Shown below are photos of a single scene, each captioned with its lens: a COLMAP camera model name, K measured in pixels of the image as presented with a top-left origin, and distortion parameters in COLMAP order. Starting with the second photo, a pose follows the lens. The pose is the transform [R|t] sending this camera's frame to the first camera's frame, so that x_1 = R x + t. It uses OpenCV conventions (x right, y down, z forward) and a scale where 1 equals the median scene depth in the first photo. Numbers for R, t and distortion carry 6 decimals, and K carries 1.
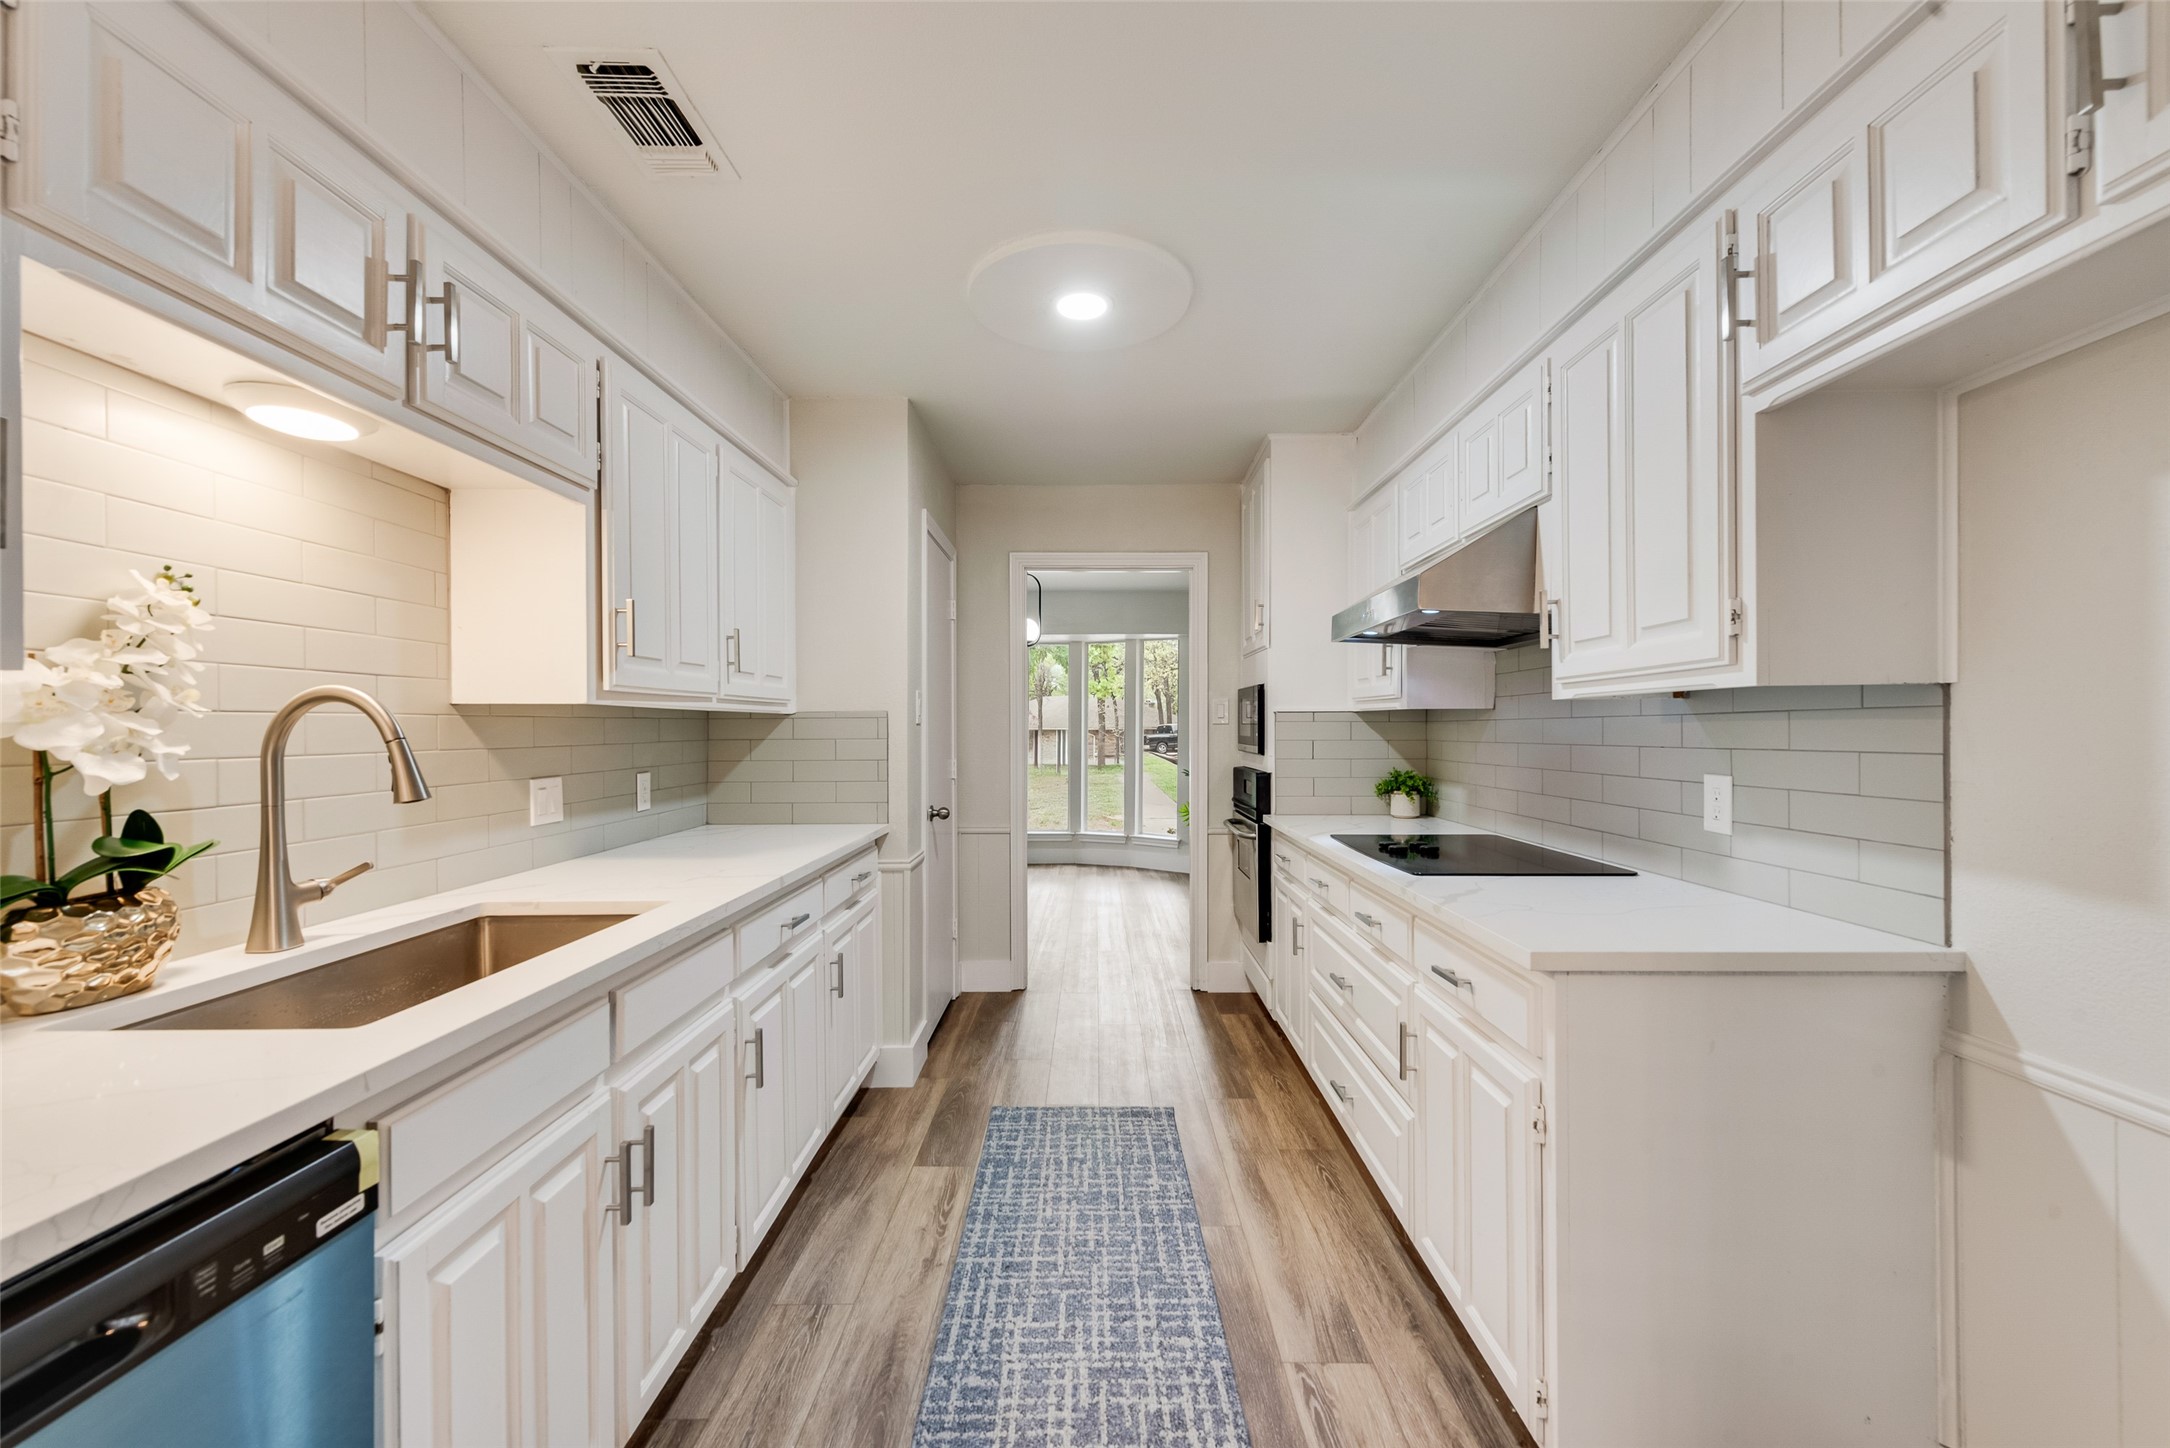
lens RADIAL K [[858.5, 0, 1080.7], [0, 858.5, 728.9], [0, 0, 1]] dist [0.014574, -0.003188]
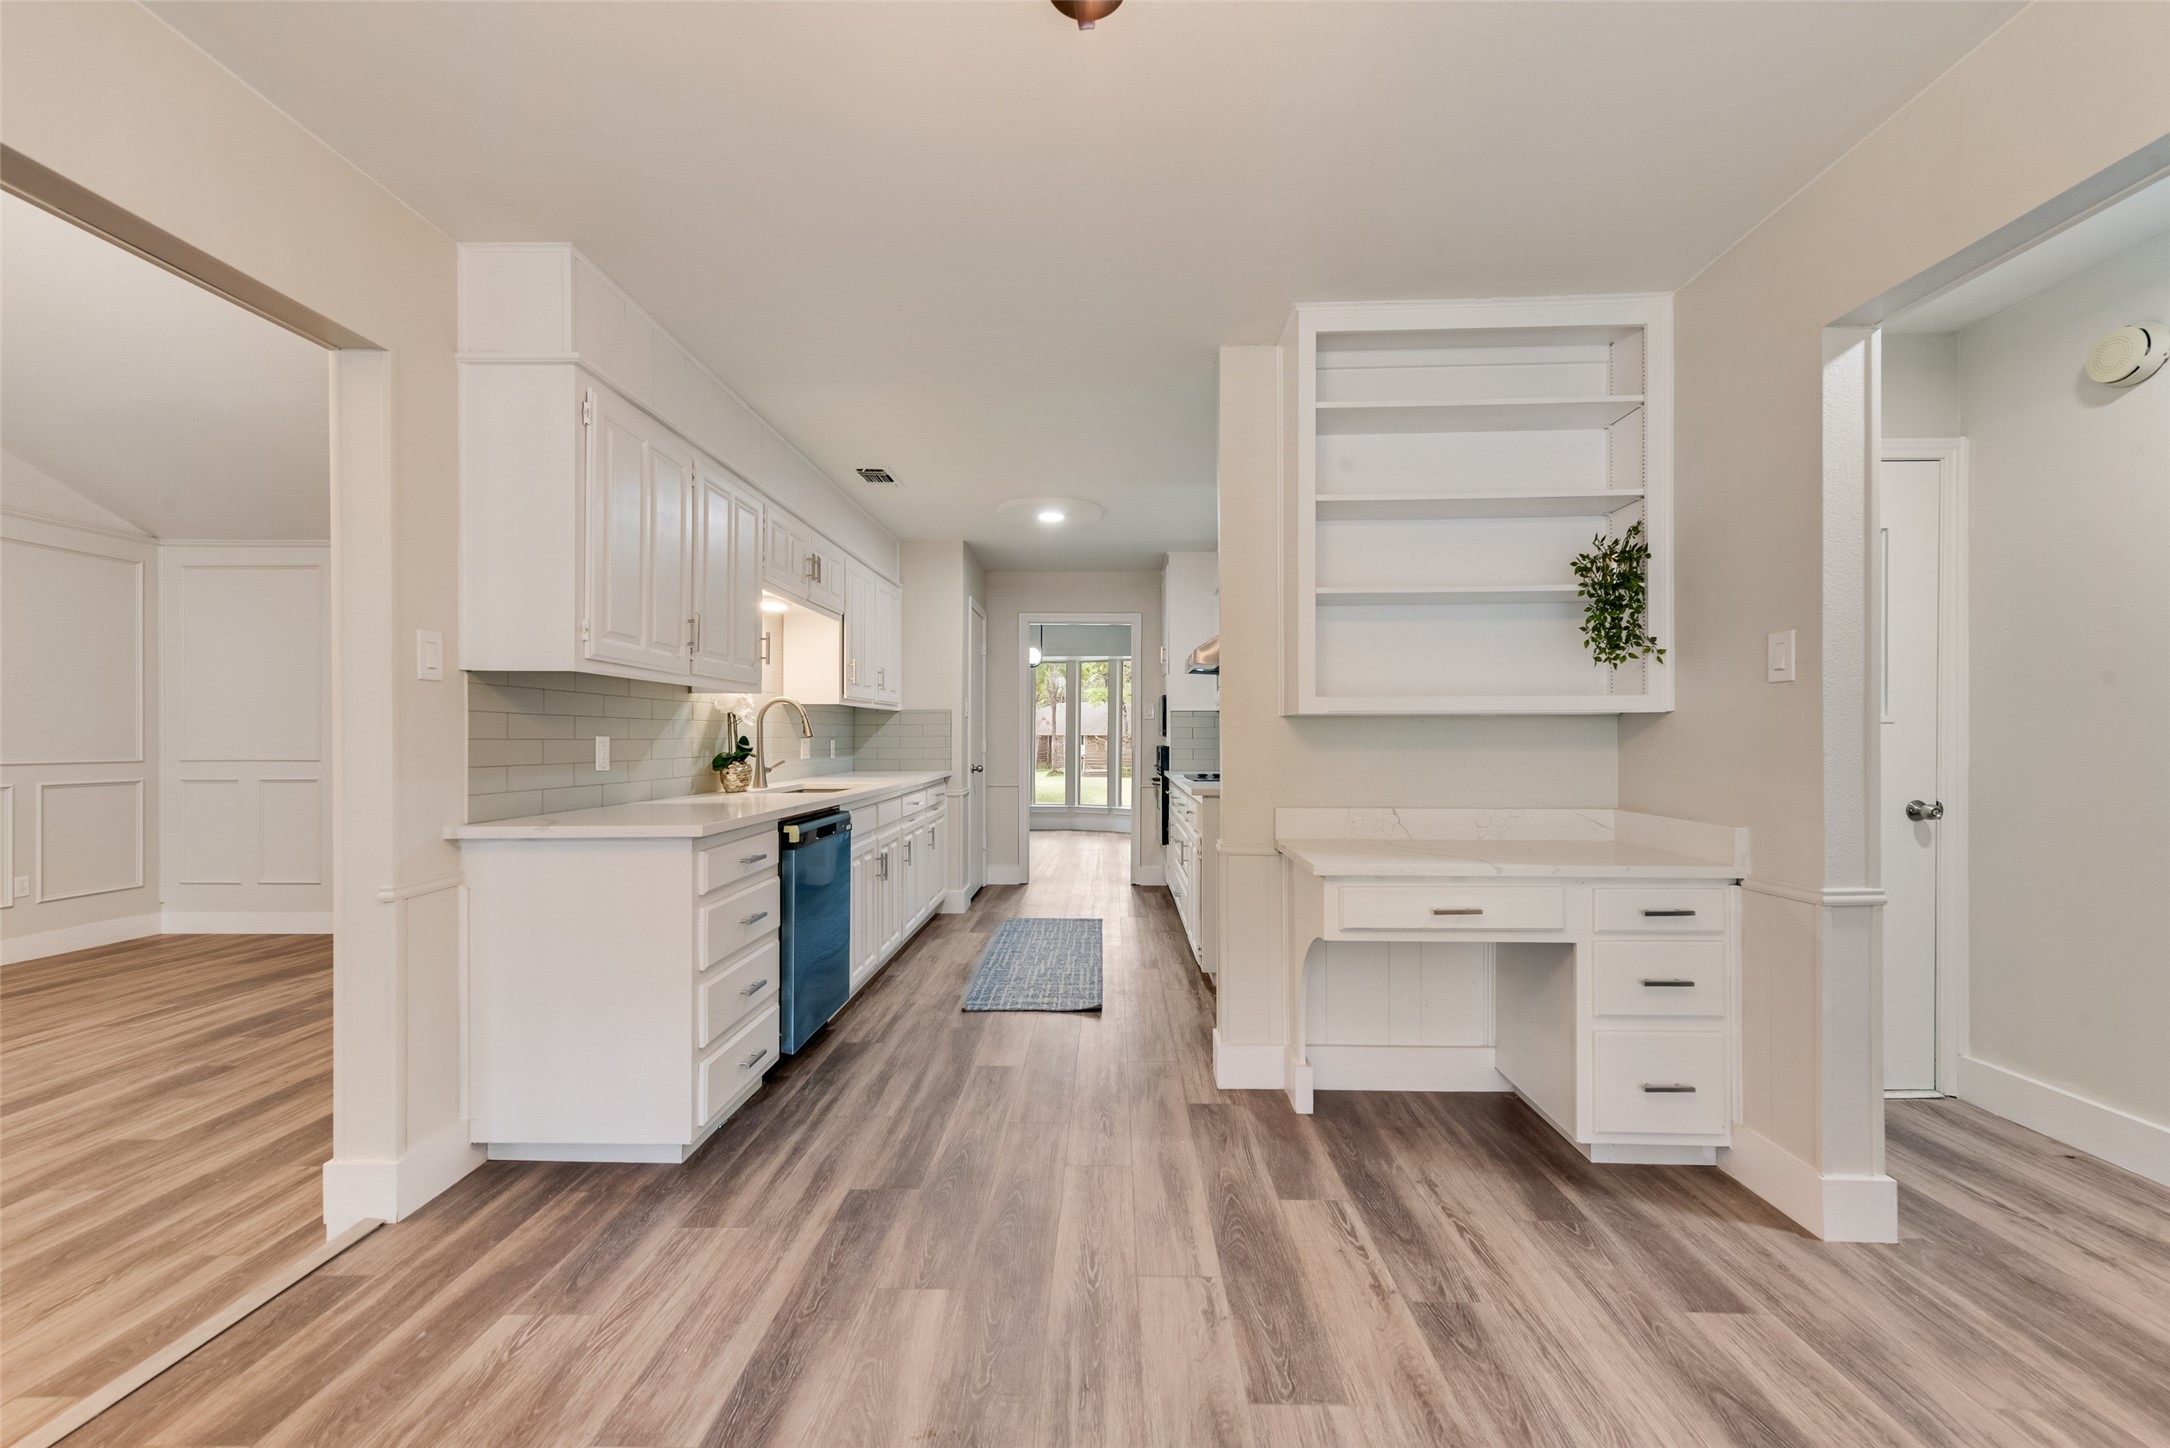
lens RADIAL K [[858.5, 0, 1080.7], [0, 858.5, 725.5], [0, 0, 1]] dist [0.014574, -0.003188]
pose [[0.999862, 0.003778, -0.016160, 0.103501], [-0.003944, 0.999940, -0.010238, 0.039240], [0.016120, 0.010301, 0.999817, -1.036209]]
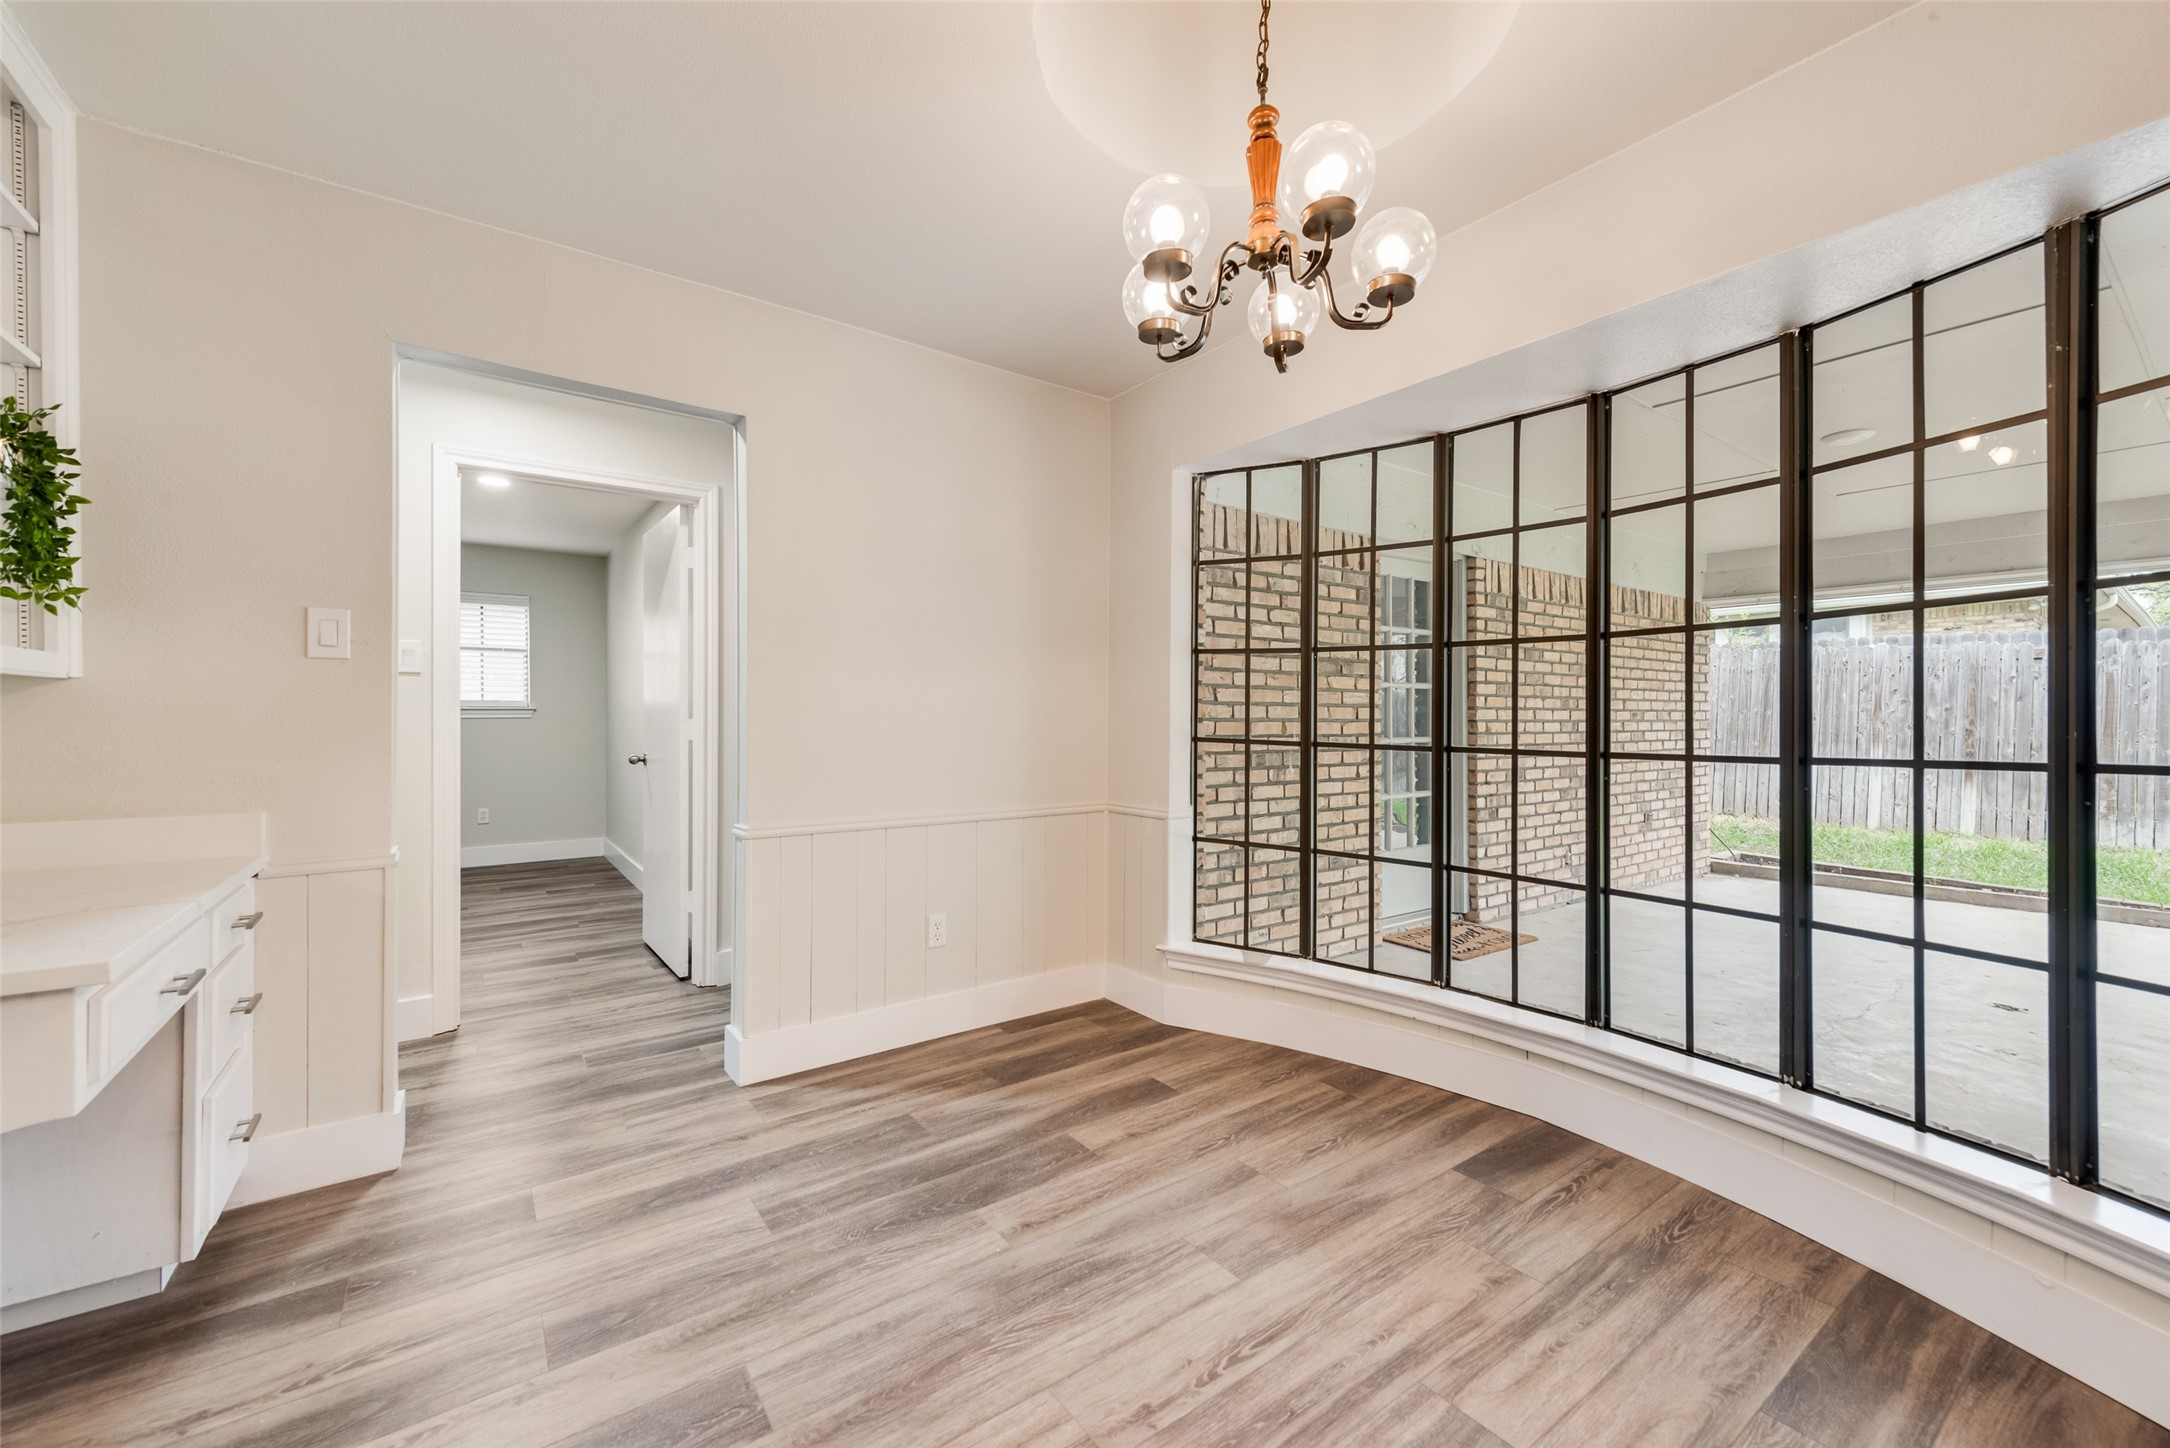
lens RADIAL K [[858.5, 0, 1093.8], [0, 858.5, 718.9], [0, 0, 1]] dist [0.014574, -0.003188]
pose [[-0.593727, 0.001434, 0.804665, -0.360631], [-0.000777, 0.999997, -0.002356, 0.046159], [-0.804666, -0.002024, -0.593724, -0.259562]]
